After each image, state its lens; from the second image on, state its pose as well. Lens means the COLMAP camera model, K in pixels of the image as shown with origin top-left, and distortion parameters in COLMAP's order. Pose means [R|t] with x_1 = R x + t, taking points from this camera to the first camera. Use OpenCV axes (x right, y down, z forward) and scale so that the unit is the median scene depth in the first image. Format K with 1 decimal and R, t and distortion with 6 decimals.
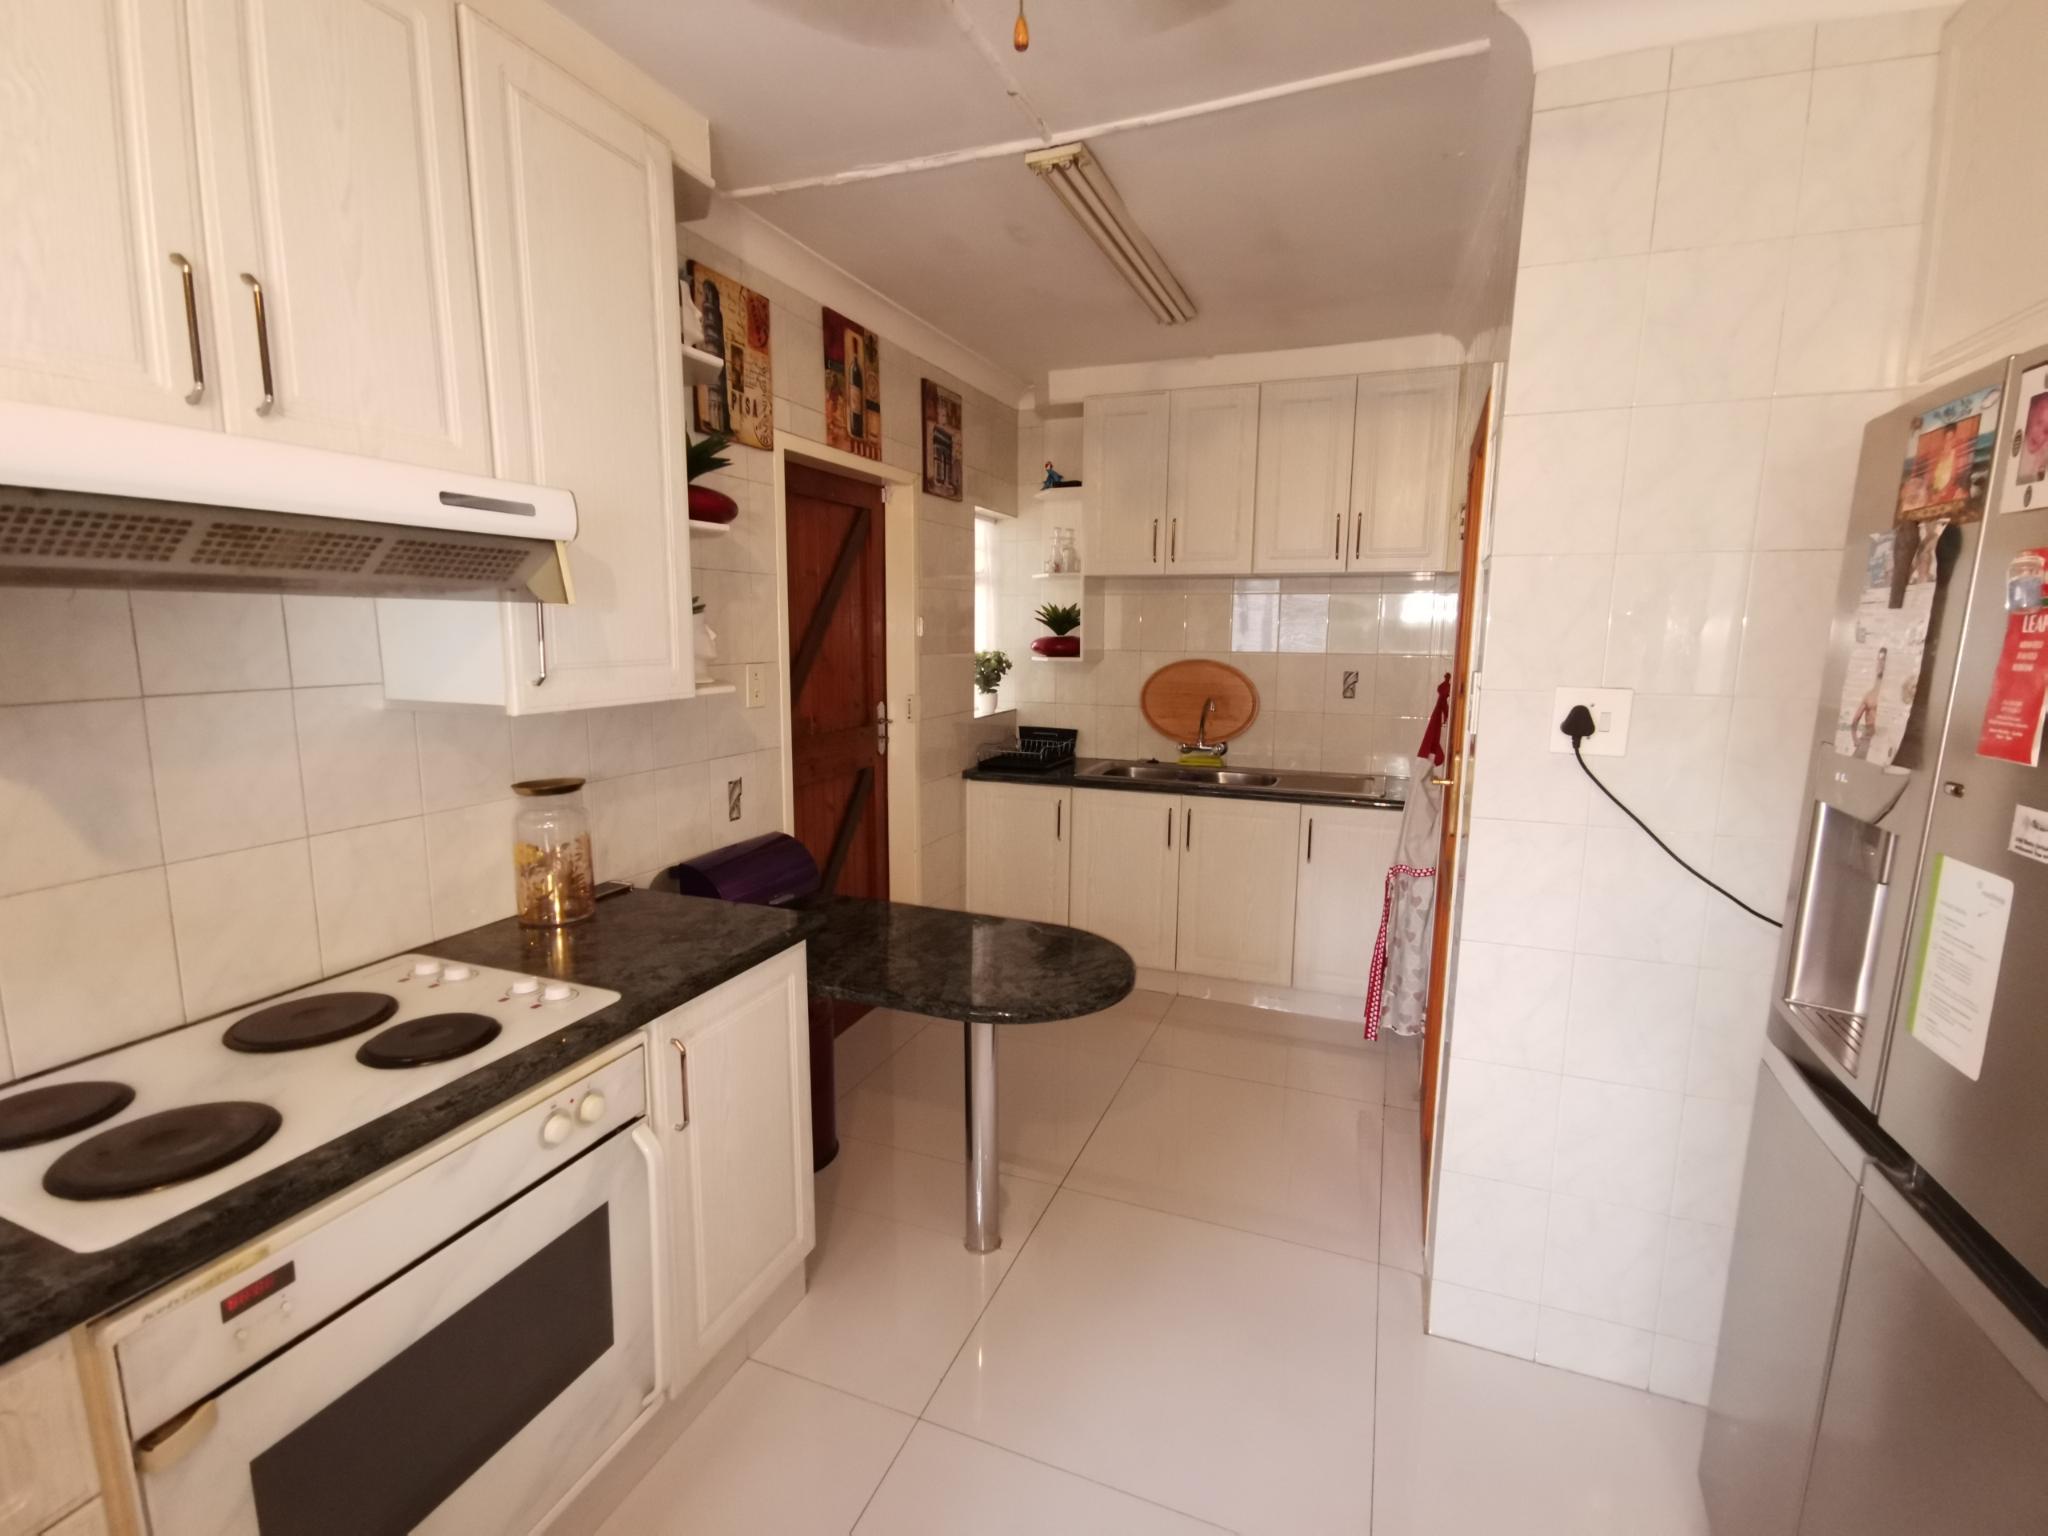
lens RADIAL K [[941.2, 0, 1026.1], [0, 941.2, 774.5], [0, 0, 1]] dist [0.000097, 0.000006]
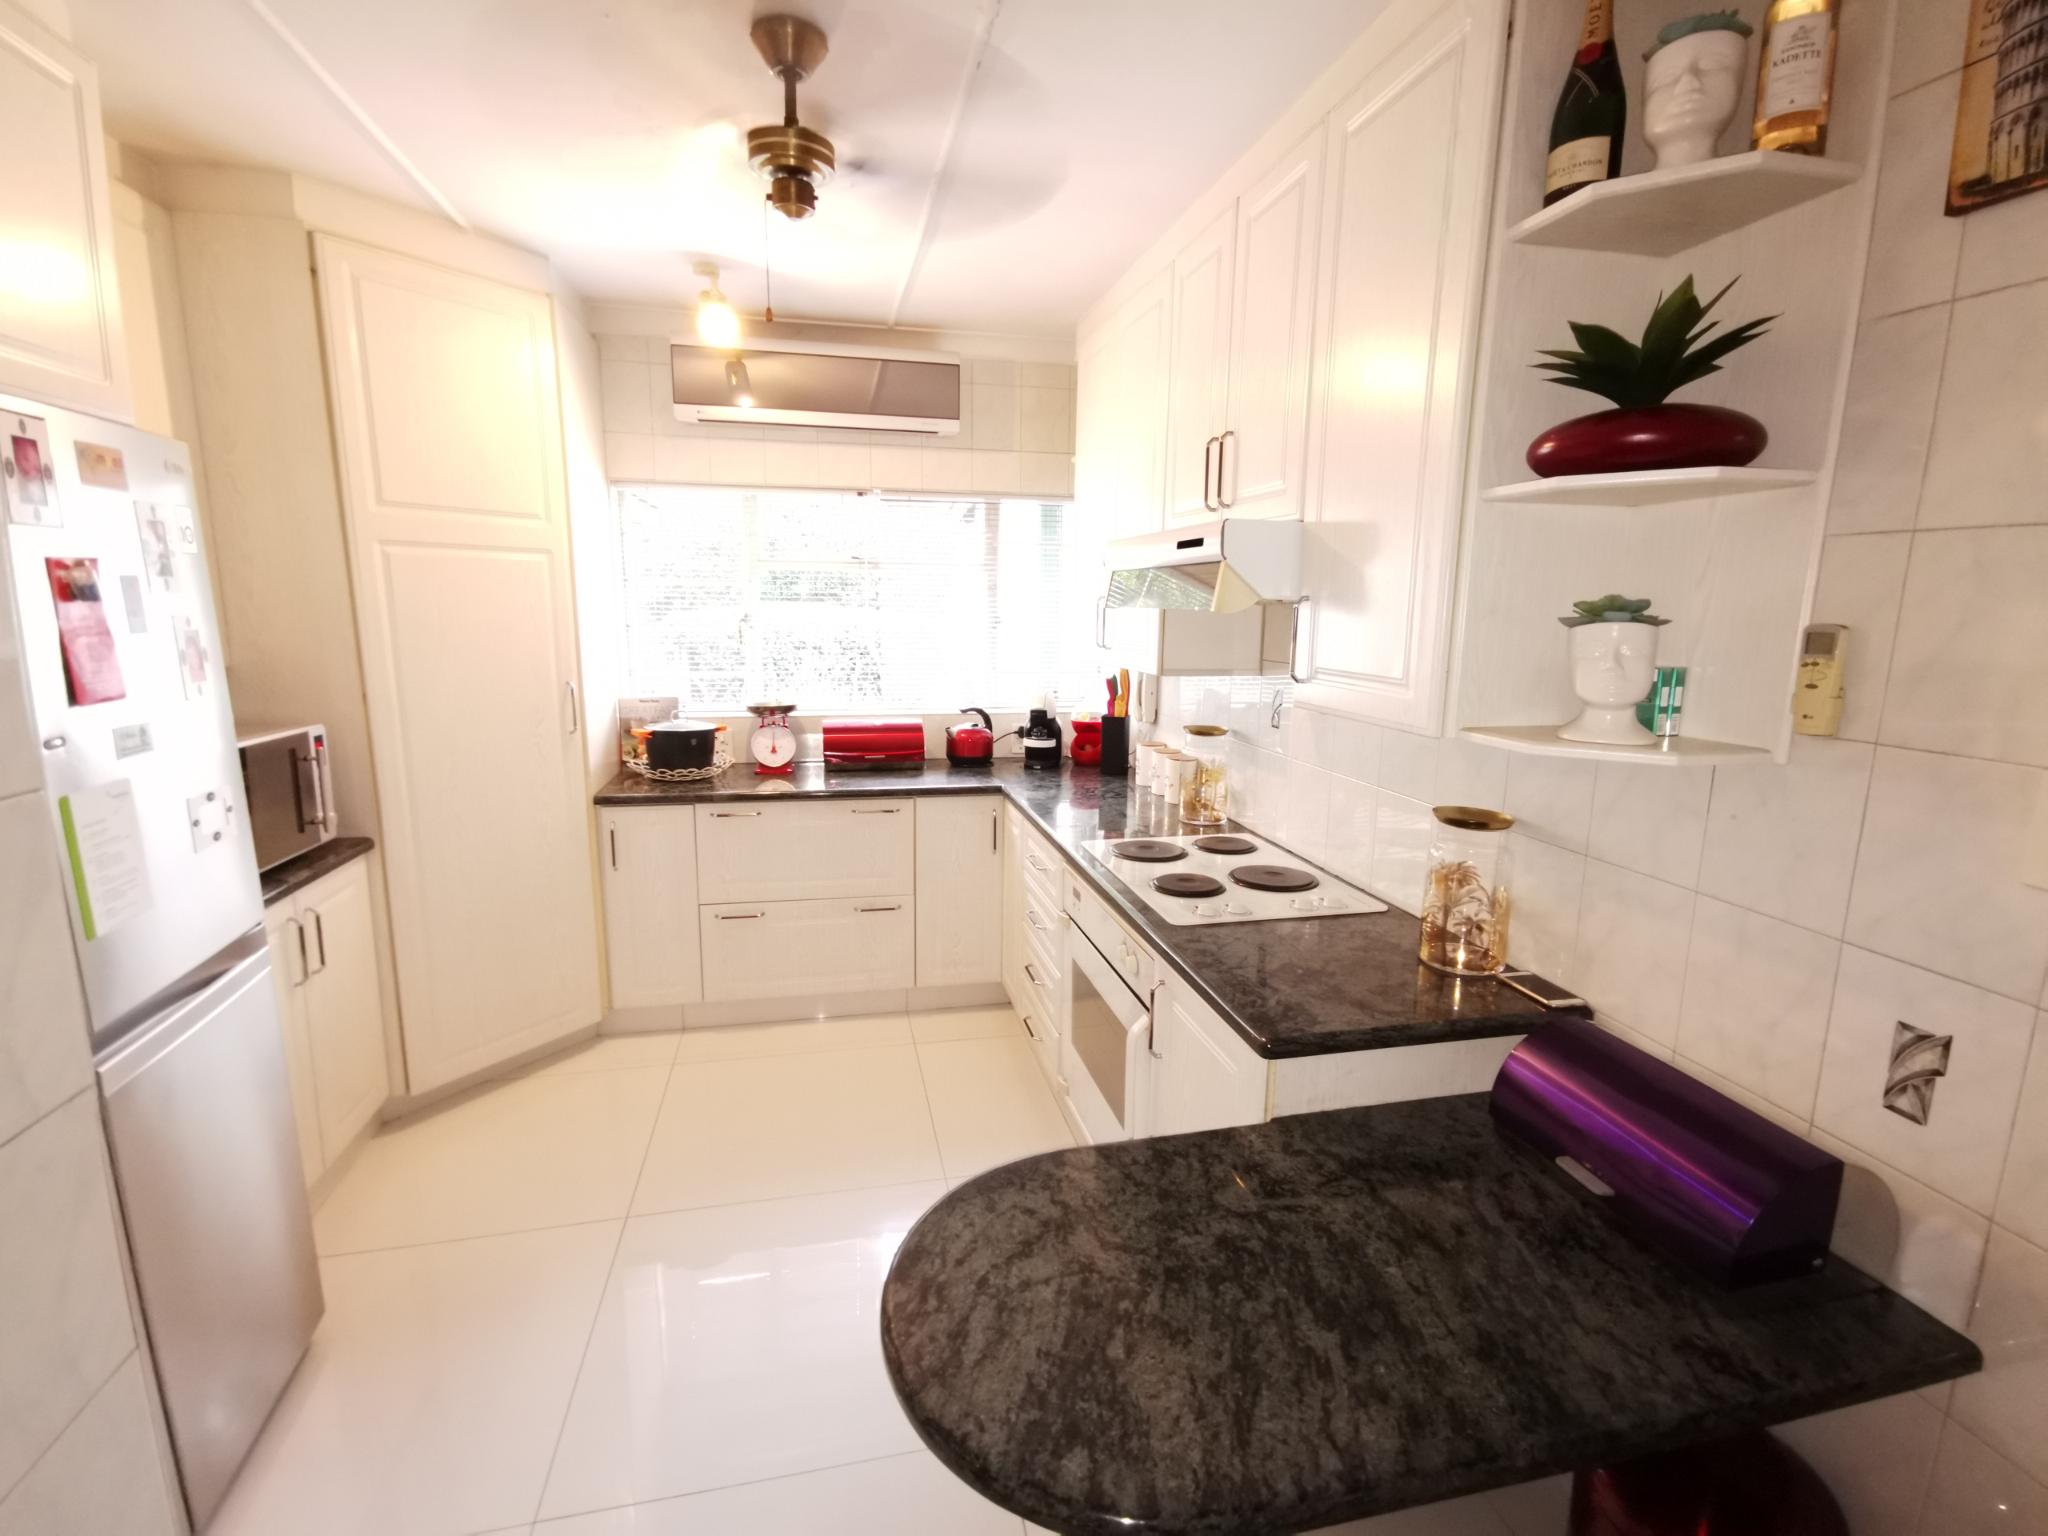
lens RADIAL K [[941.2, 0, 1027.2], [0, 941.2, 770.0], [0, 0, 1]] dist [0.000097, 0.000006]
pose [[-0.821219, 0.082864, -0.564564, 0.314457], [-0.110747, 0.947440, 0.300154, -0.236201], [0.559763, 0.309016, -0.768879, 1.349627]]
